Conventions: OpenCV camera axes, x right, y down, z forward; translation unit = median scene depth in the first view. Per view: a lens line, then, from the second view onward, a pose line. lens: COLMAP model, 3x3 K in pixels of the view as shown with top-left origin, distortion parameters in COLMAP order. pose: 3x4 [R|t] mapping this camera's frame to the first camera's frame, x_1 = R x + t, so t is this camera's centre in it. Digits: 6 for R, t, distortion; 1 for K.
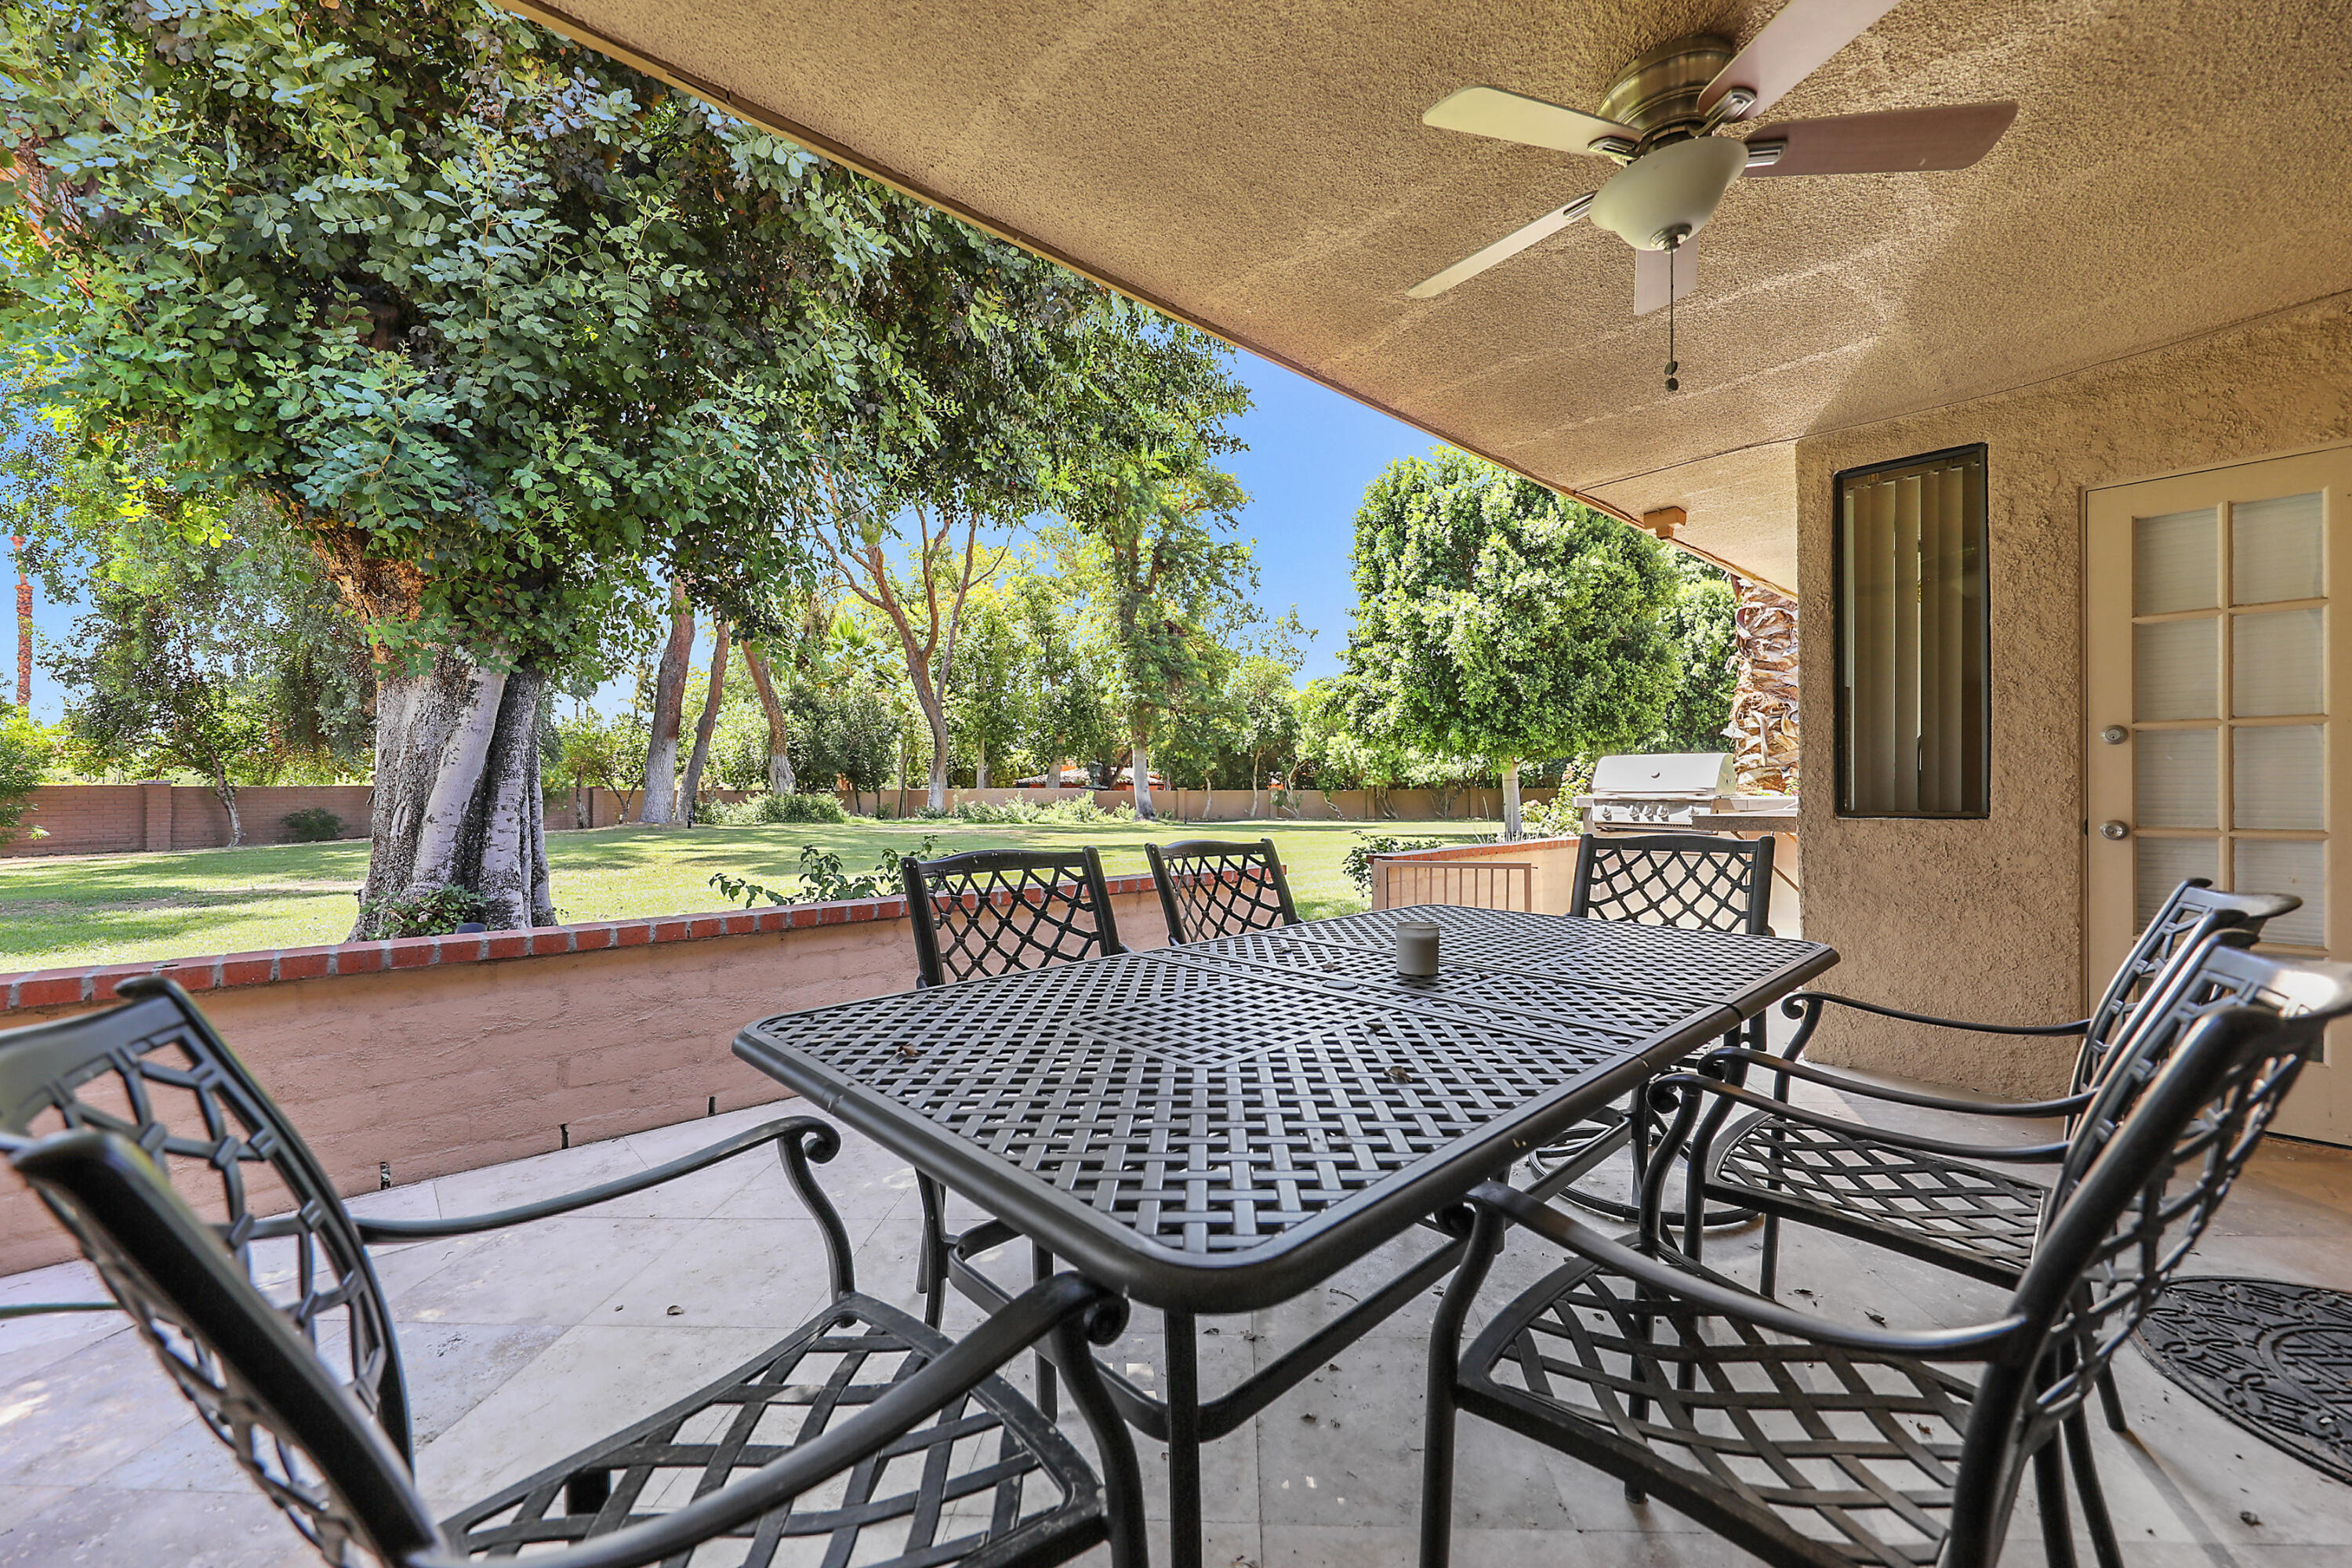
lens RADIAL K [[907.4, 0, 1176.0], [0, 907.4, 784.0], [0, 0, 1]] dist [-0.000109, 0.000152]
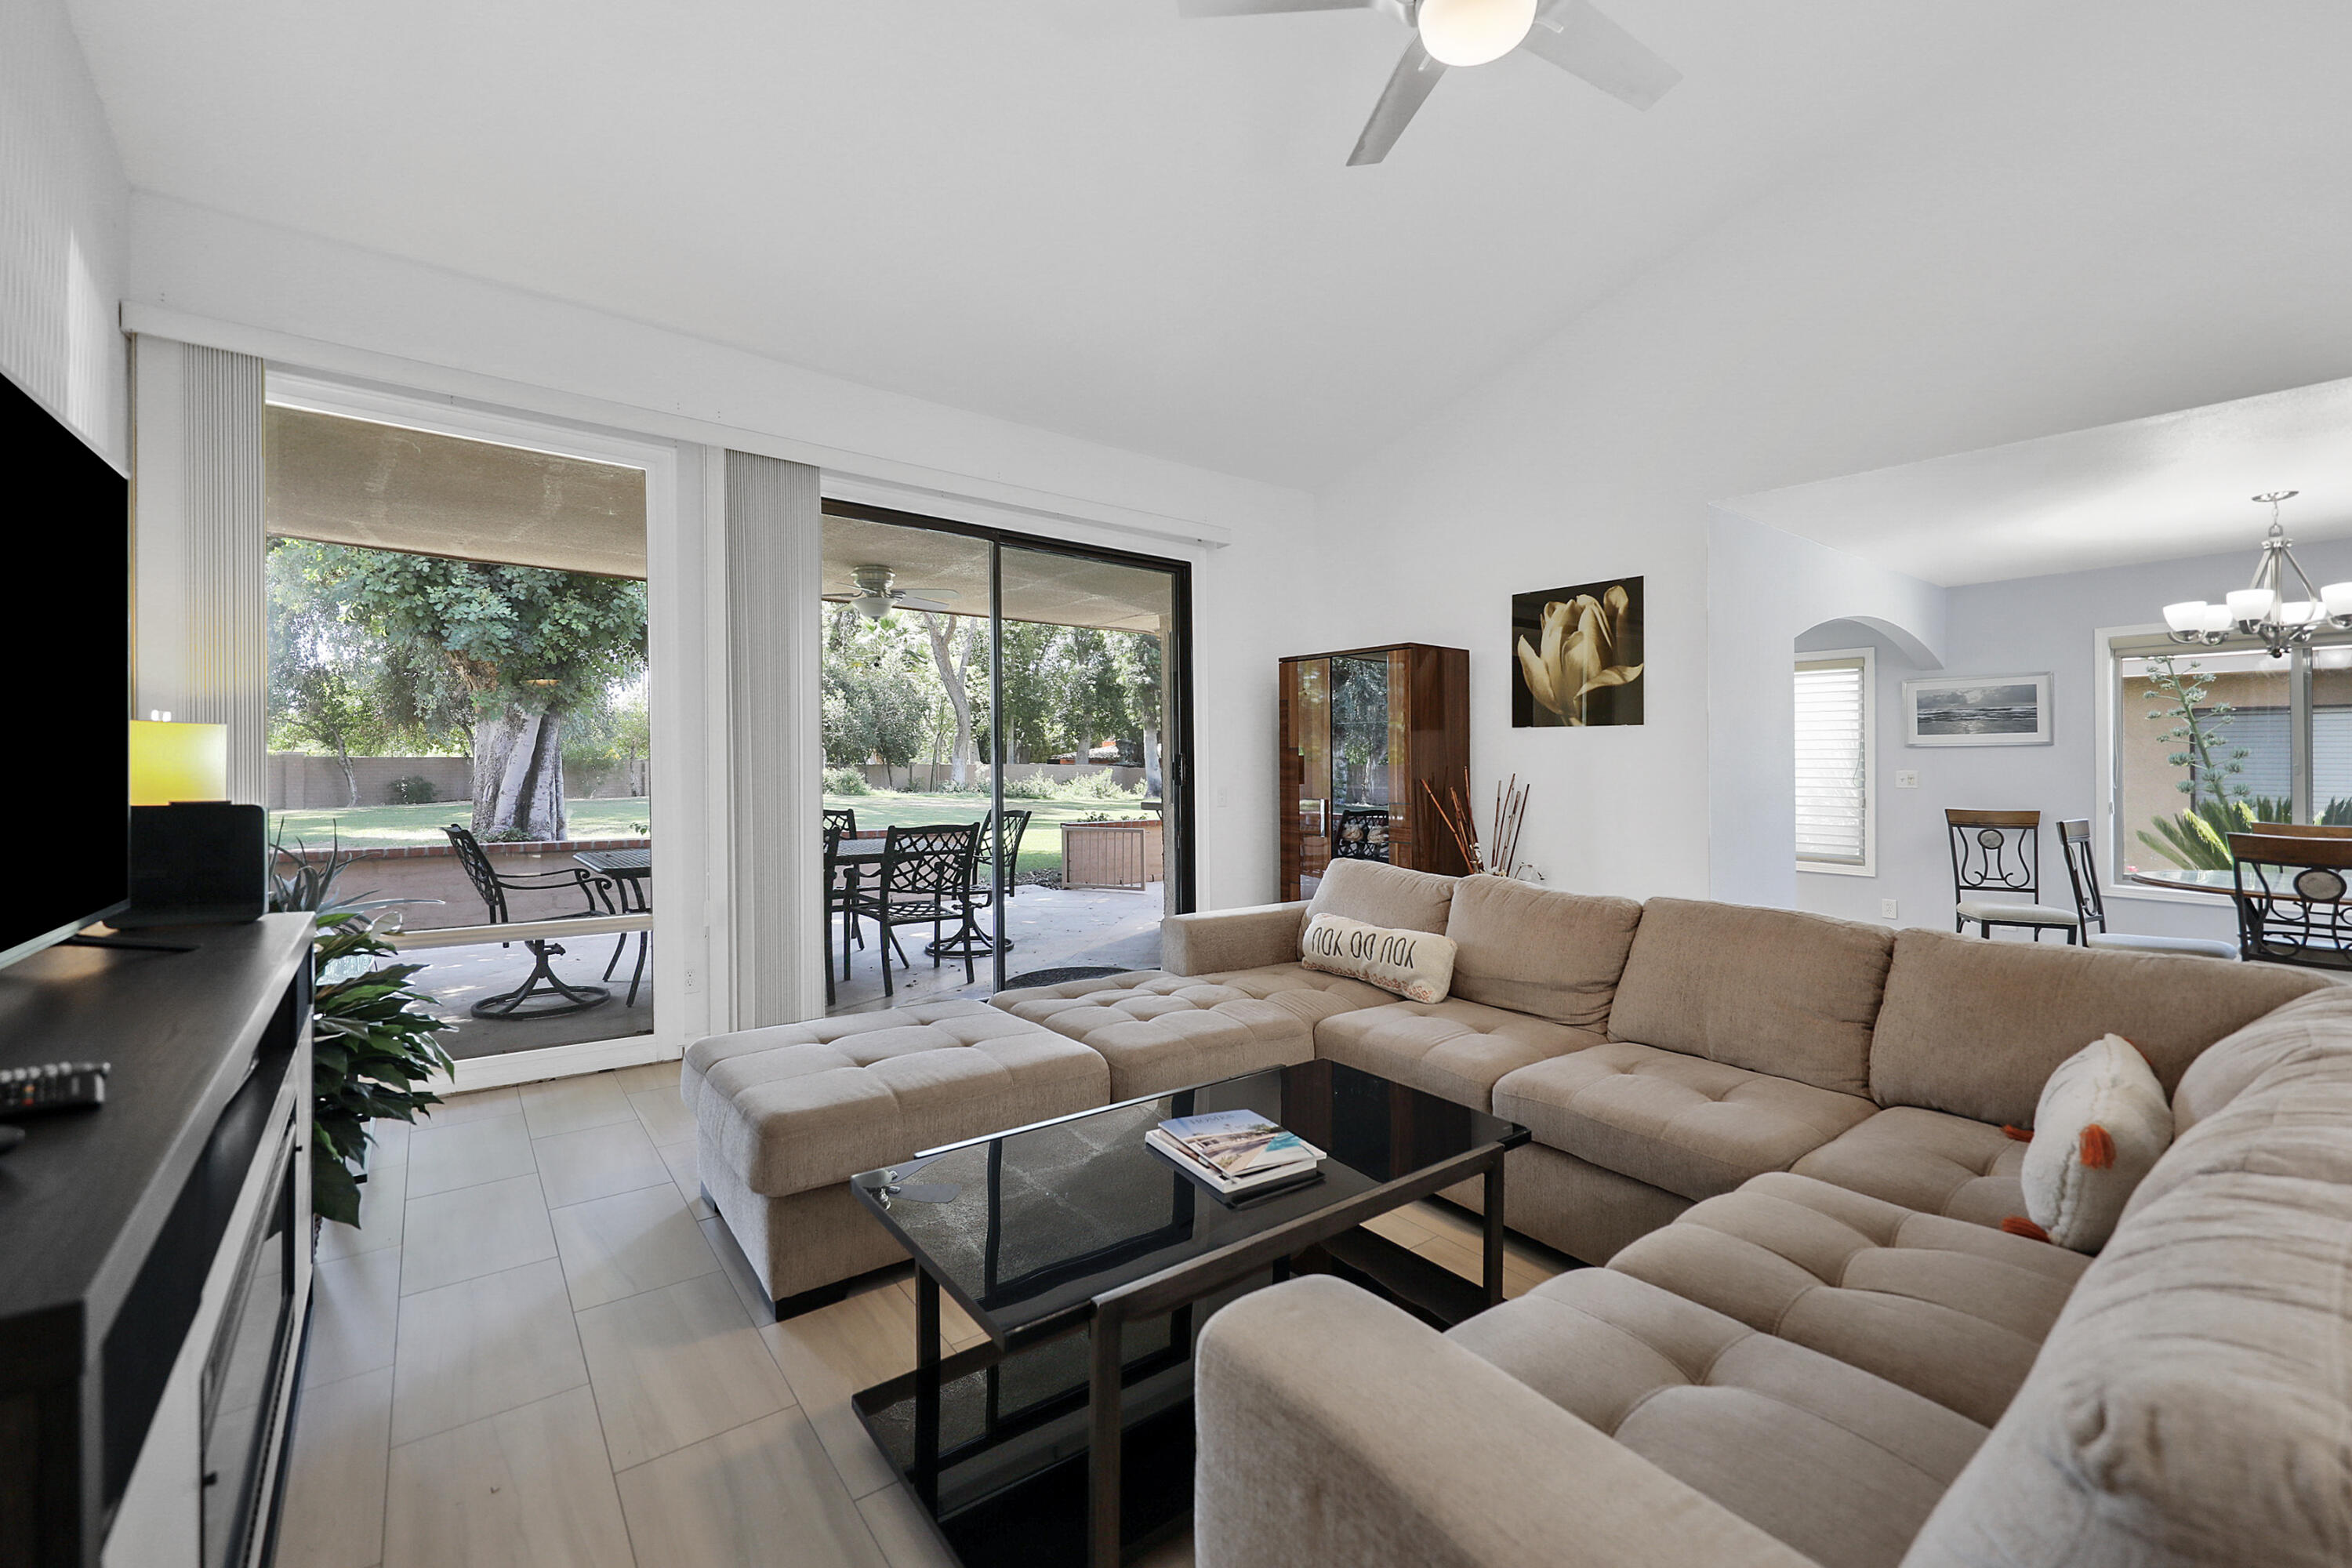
lens RADIAL K [[962.5, 0, 1176.0], [0, 962.5, 784.0], [0, 0, 1]] dist [0.015827, -0.000059]
pose [[0.996291, 0.014762, -0.084778, 0.151009], [-0.012471, 0.999544, 0.027488, -0.010524], [0.085145, -0.026328, 0.996021, -0.180505]]
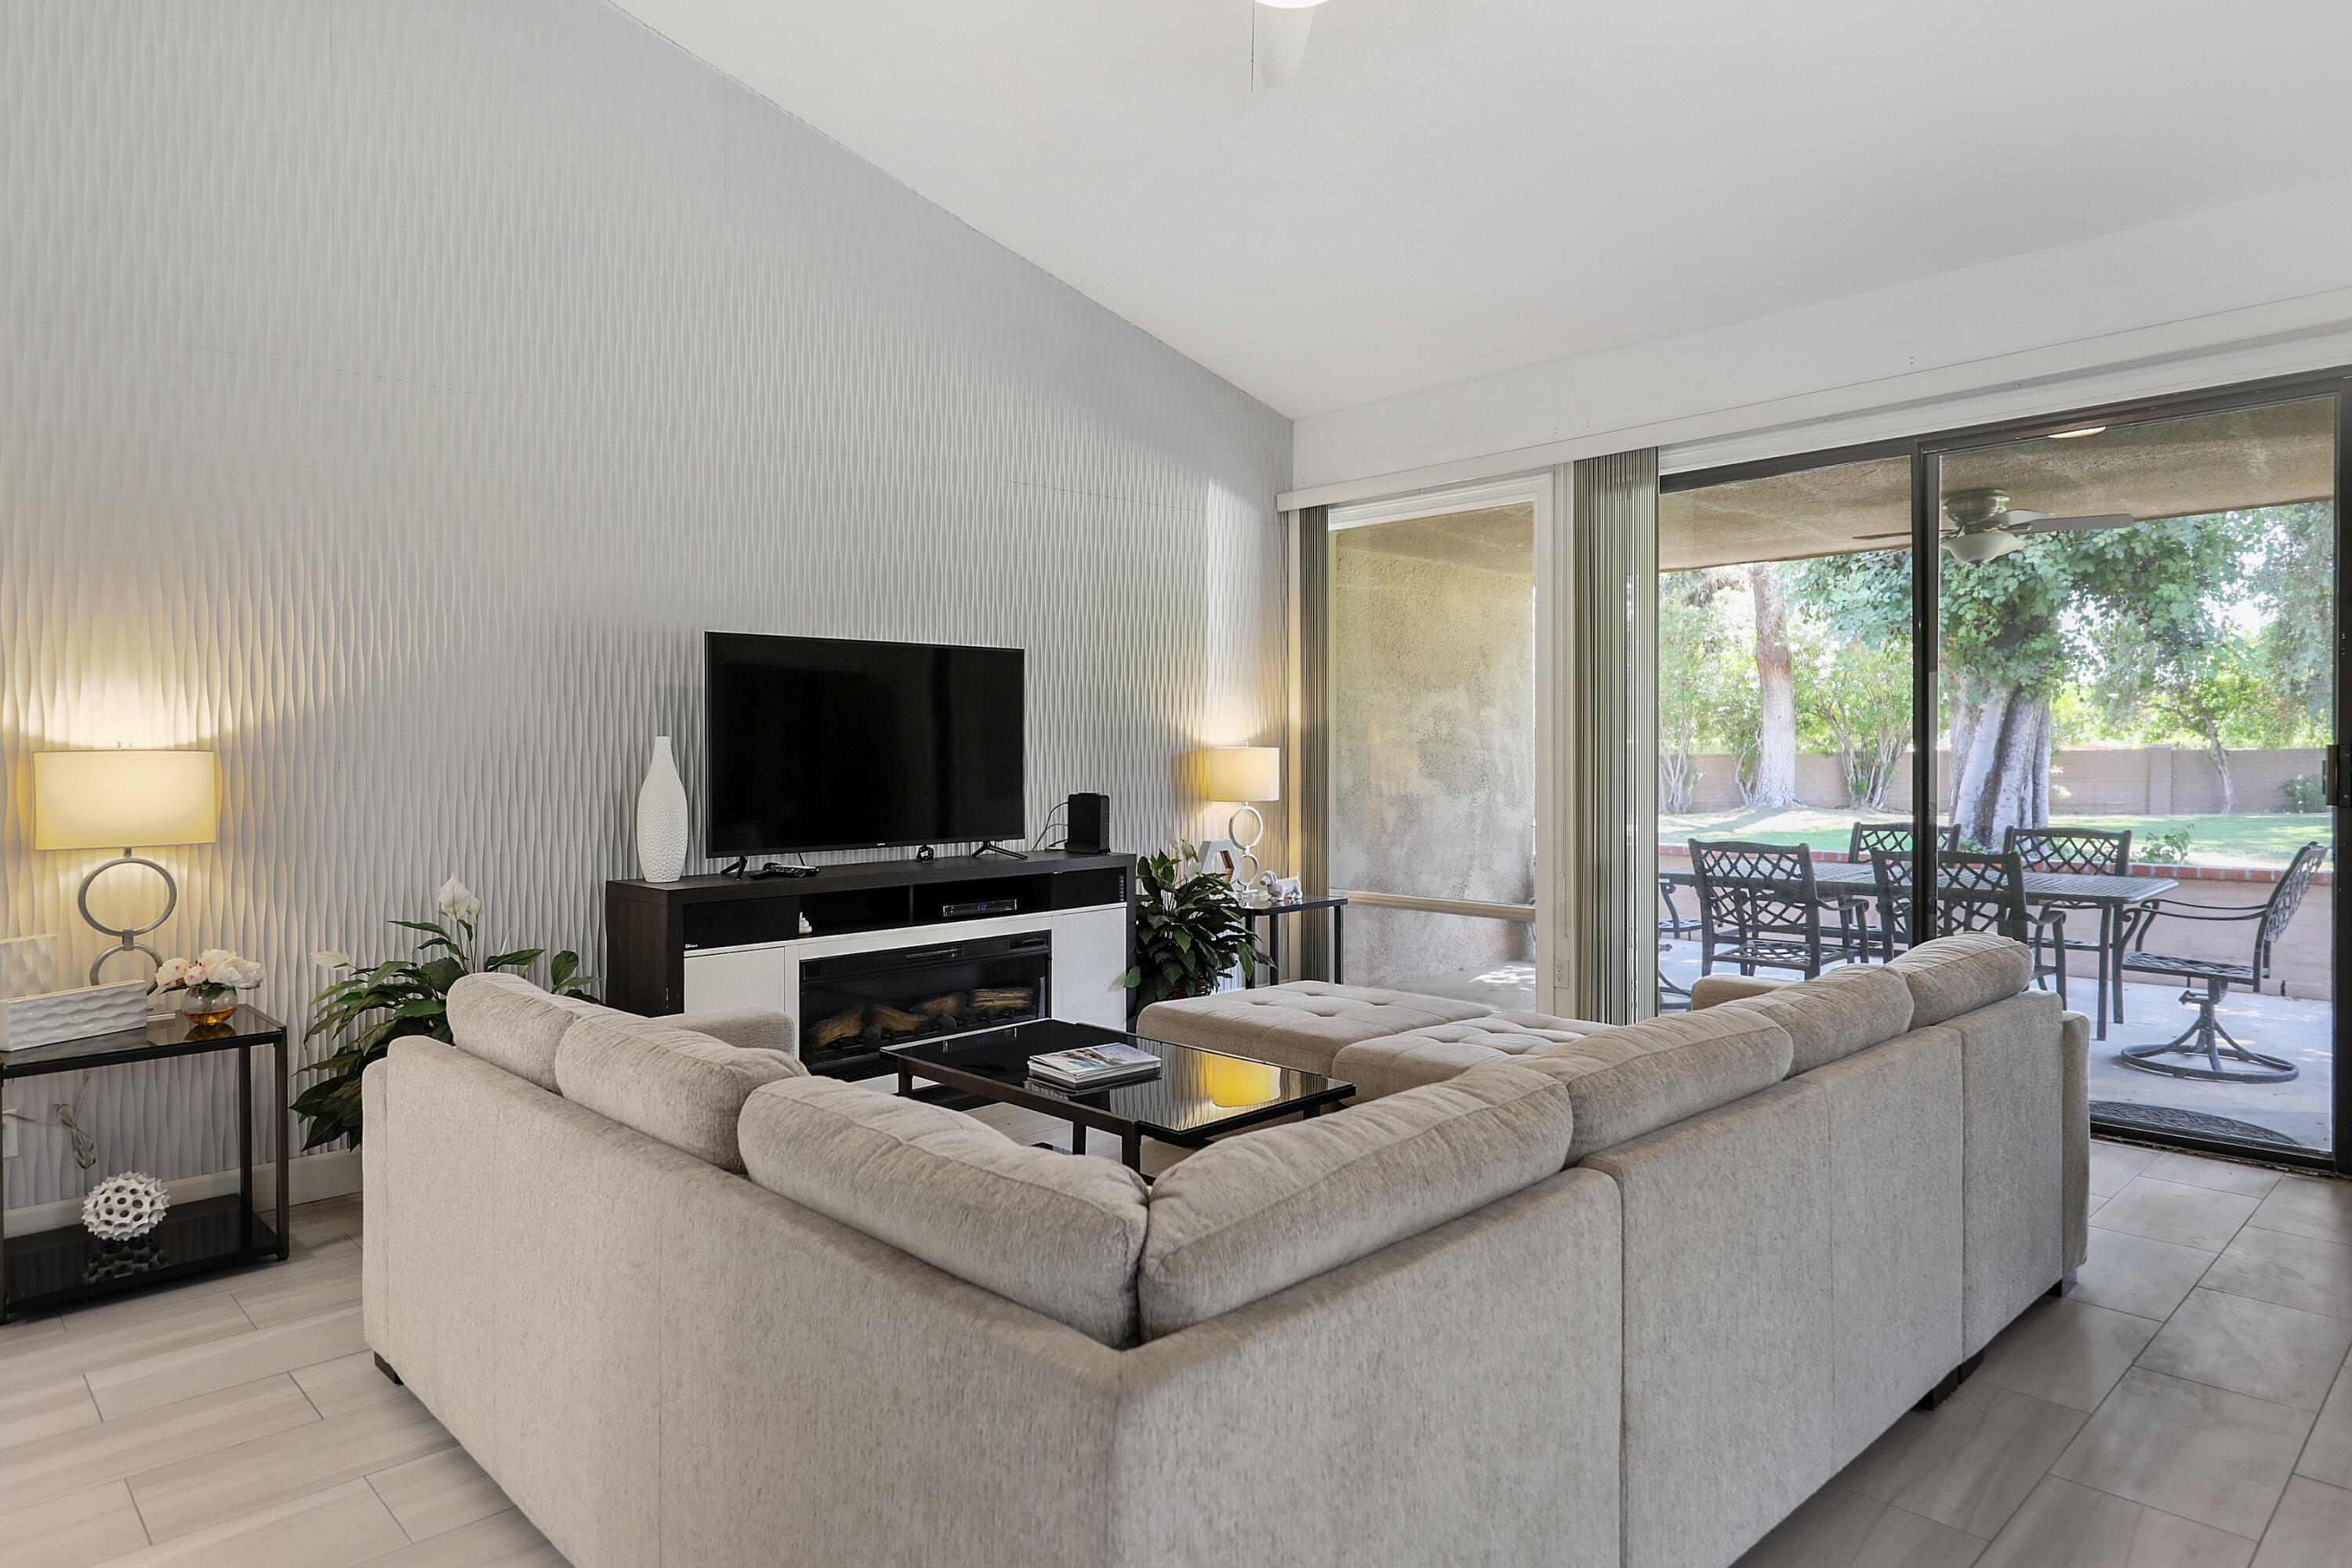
lens RADIAL K [[1360.3, 0, 1176.0], [0, 1360.3, 784.0], [0, 0, 1]] dist [-0.001574, -0.000325]
pose [[0.019904, 0.017388, -0.999651, 0.311403], [0.024614, 0.999537, 0.017876, -0.012289], [0.999499, -0.024961, 0.019467, -0.086283]]
